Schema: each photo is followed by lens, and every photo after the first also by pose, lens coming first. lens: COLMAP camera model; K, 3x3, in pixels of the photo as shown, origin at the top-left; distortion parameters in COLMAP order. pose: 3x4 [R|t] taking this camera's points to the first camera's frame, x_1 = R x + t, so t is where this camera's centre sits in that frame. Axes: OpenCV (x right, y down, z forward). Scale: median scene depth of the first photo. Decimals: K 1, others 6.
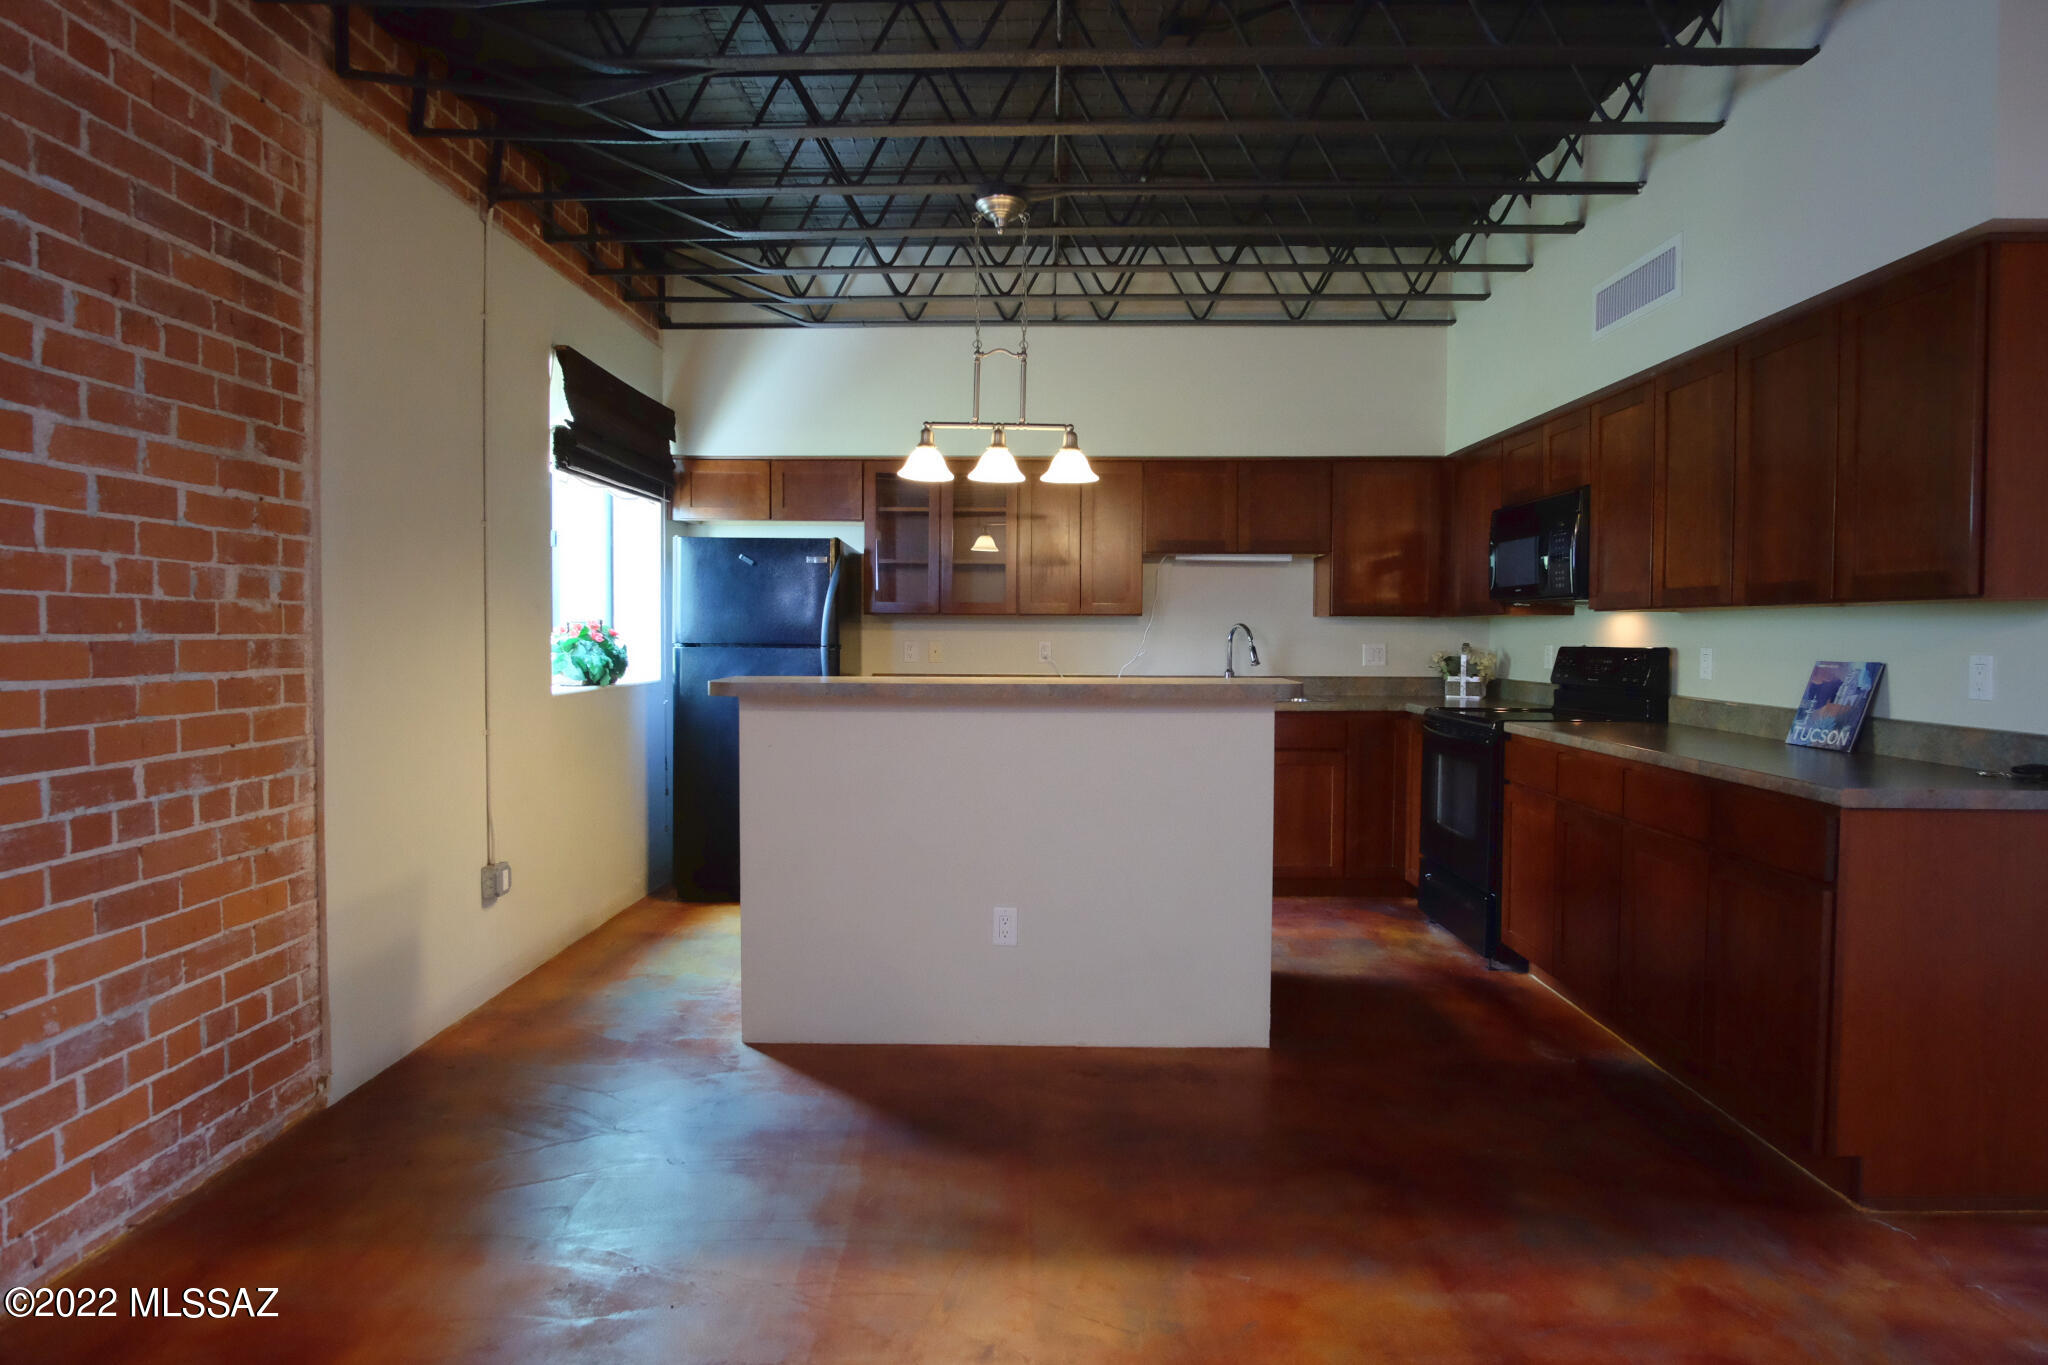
lens RADIAL K [[1102.6, 0, 1026.3], [0, 1102.6, 667.1], [0, 0, 1]] dist [-0.026591, 0.001810]
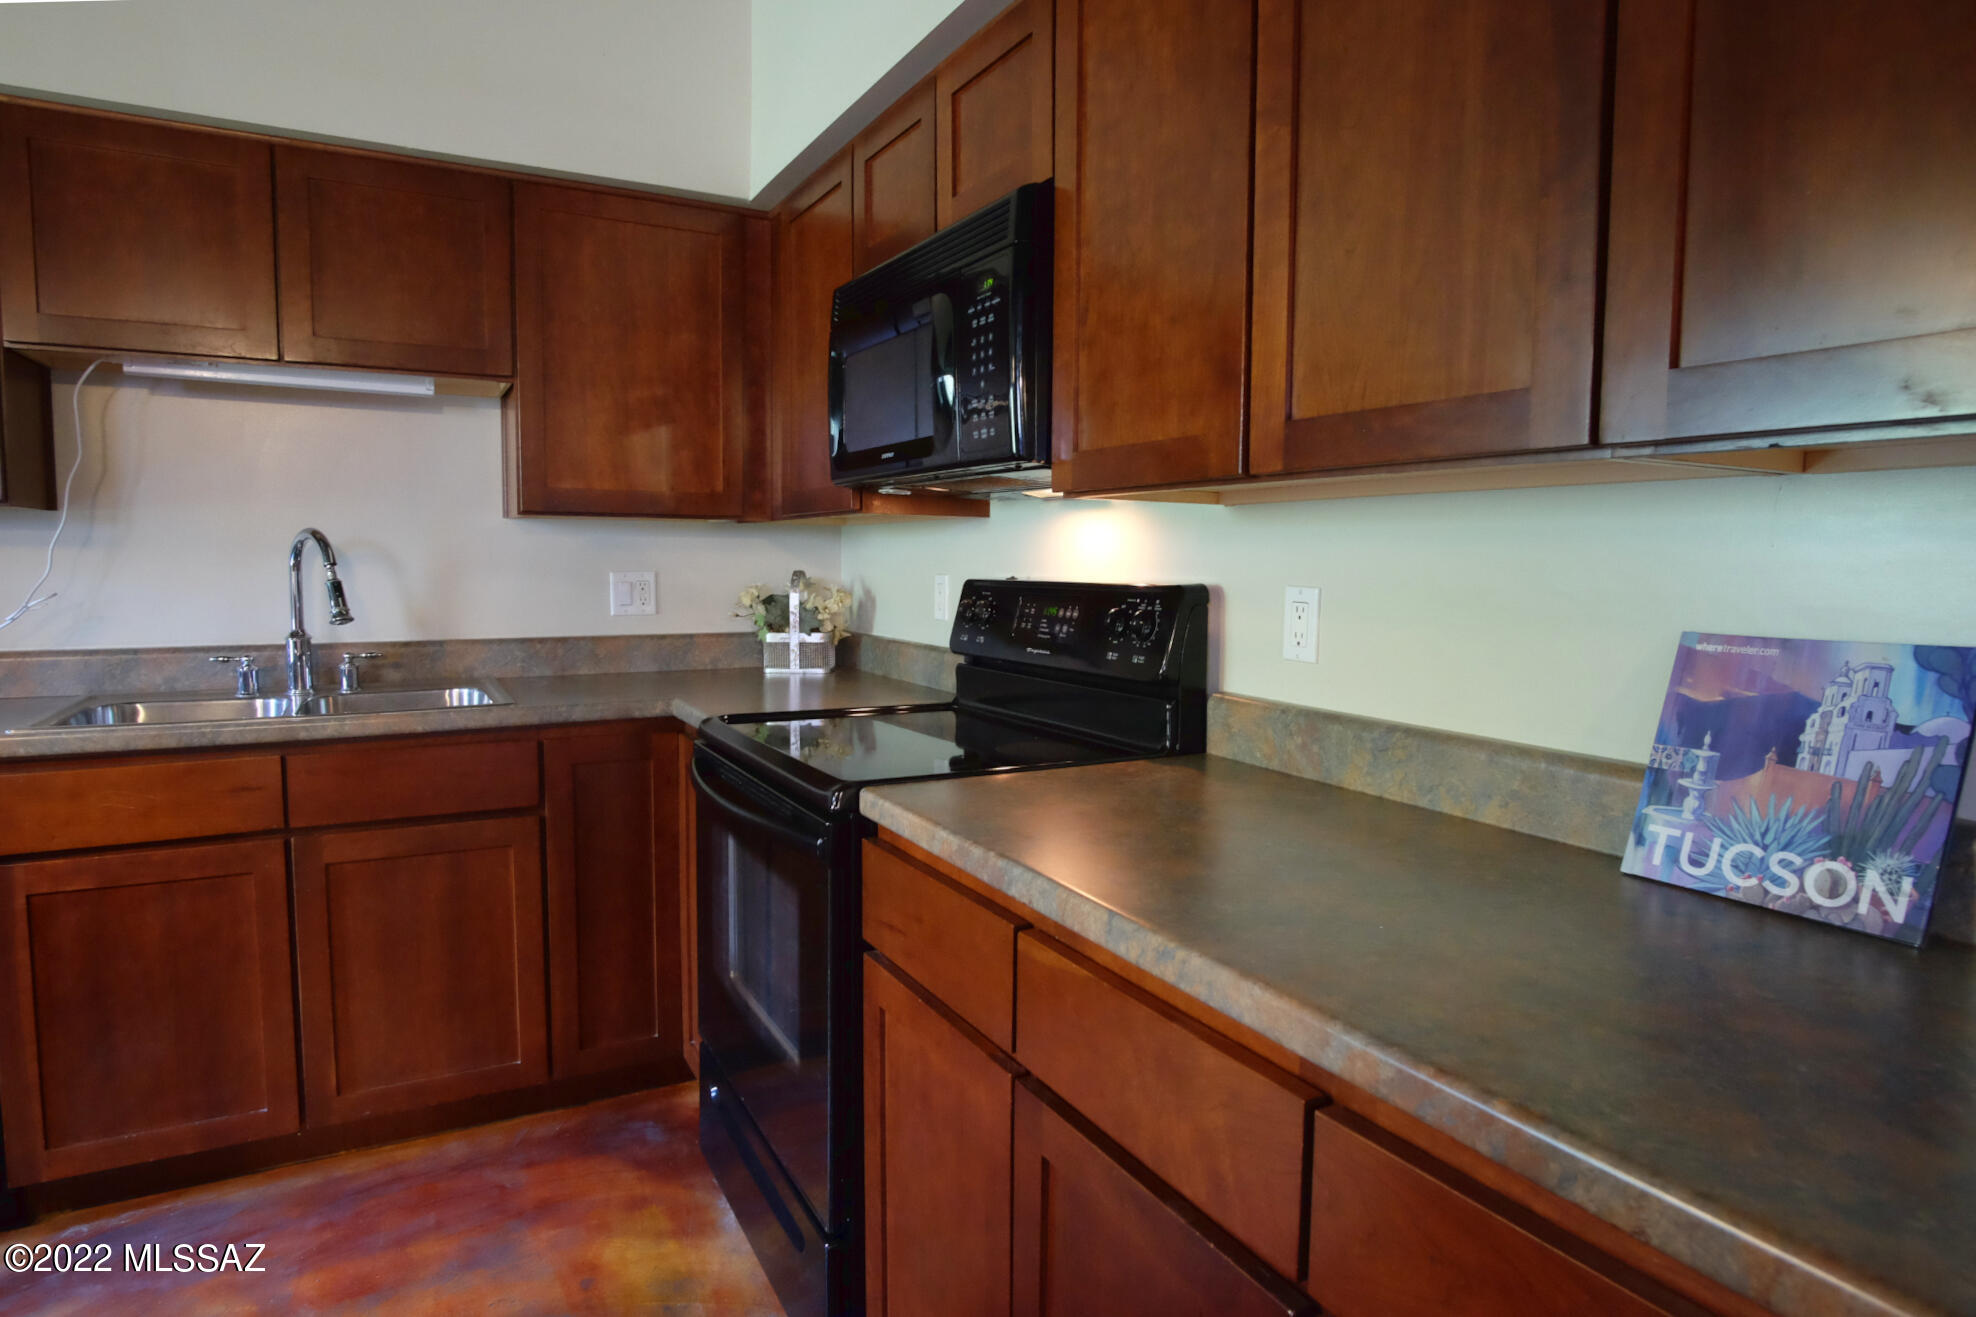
lens RADIAL K [[1063.9, 0, 990.2], [0, 1063.9, 643.7], [0, 0, 1]] dist [-0.026591, 0.001810]
pose [[0.867540, -0.038607, 0.495867, 0.258862], [0.011935, 0.998312, 0.056845, -0.016962], [-0.497224, -0.043397, 0.866536, 0.582119]]
